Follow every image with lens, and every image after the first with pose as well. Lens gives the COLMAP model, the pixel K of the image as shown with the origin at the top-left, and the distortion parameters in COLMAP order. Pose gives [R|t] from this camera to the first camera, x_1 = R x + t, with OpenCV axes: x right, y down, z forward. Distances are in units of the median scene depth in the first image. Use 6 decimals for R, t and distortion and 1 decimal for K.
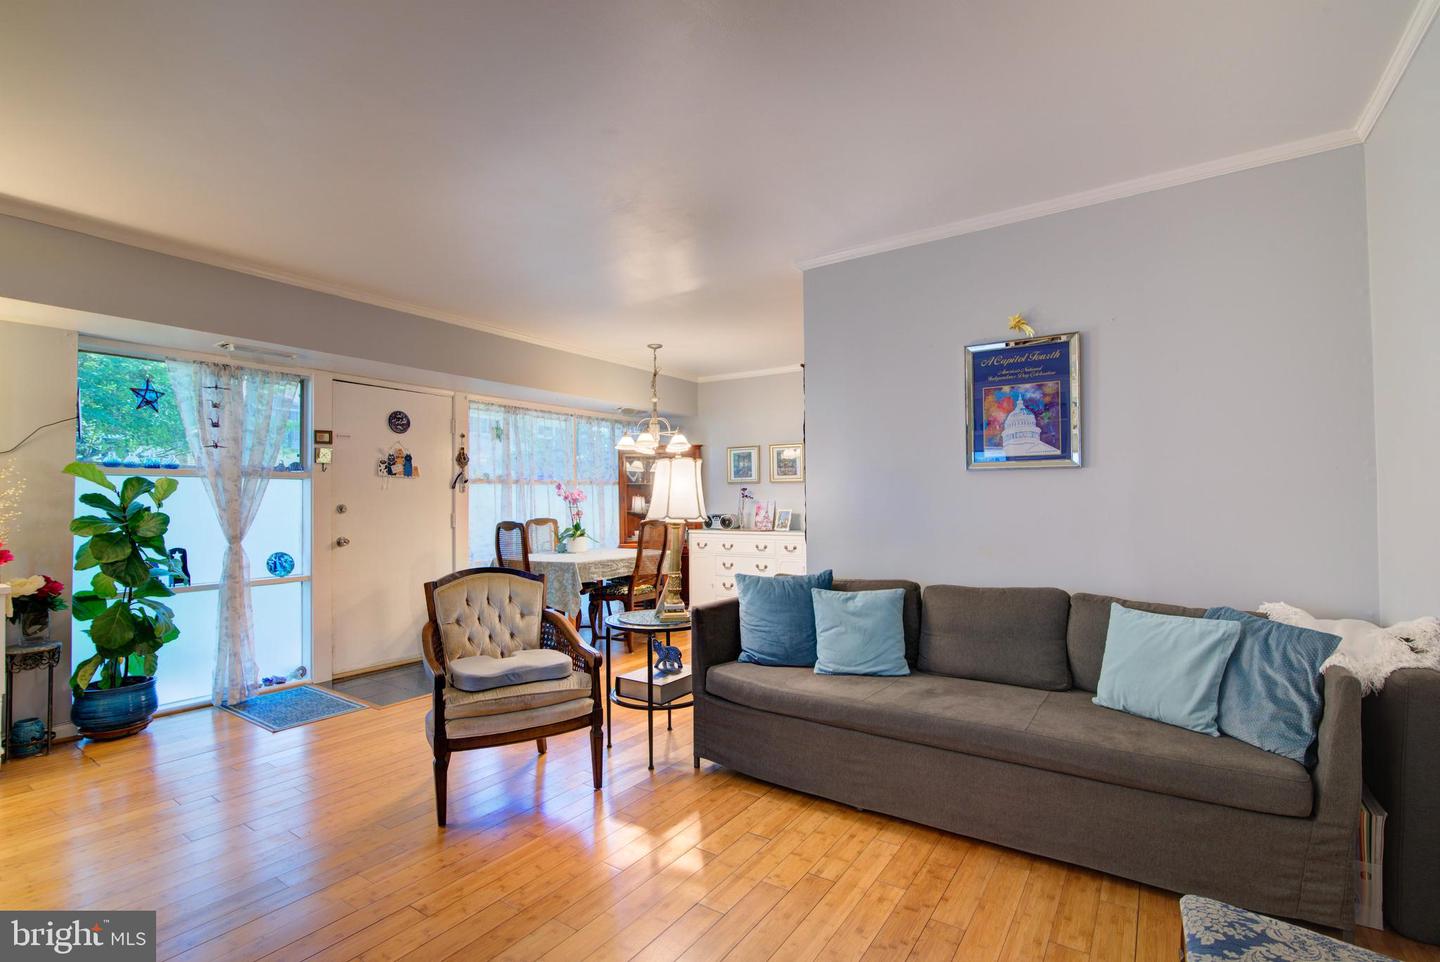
lens RADIAL K [[657.4, 0, 727.2], [0, 657.4, 494.5], [0, 0, 1]] dist [-0.021167, 0.001543]
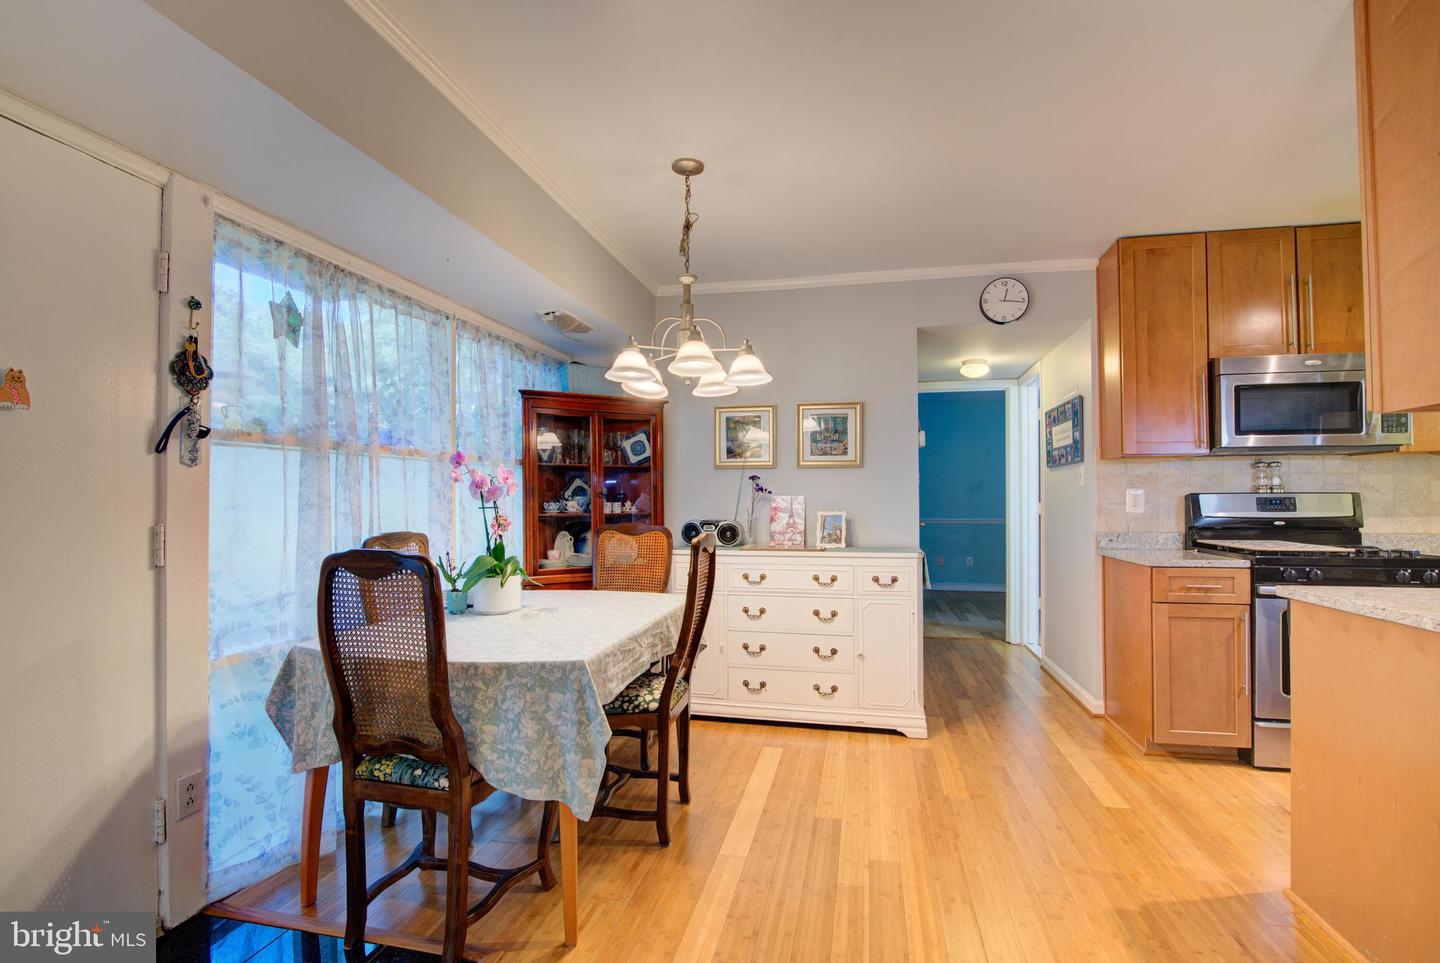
lens RADIAL K [[657.4, 0, 721.9], [0, 657.4, 492.0], [0, 0, 1]] dist [-0.021167, 0.001543]
pose [[0.932184, 0.010156, 0.361842, -0.326895], [-0.009053, 0.999948, -0.004745, 0.012433], [-0.361871, 0.001147, 0.932227, 0.709234]]
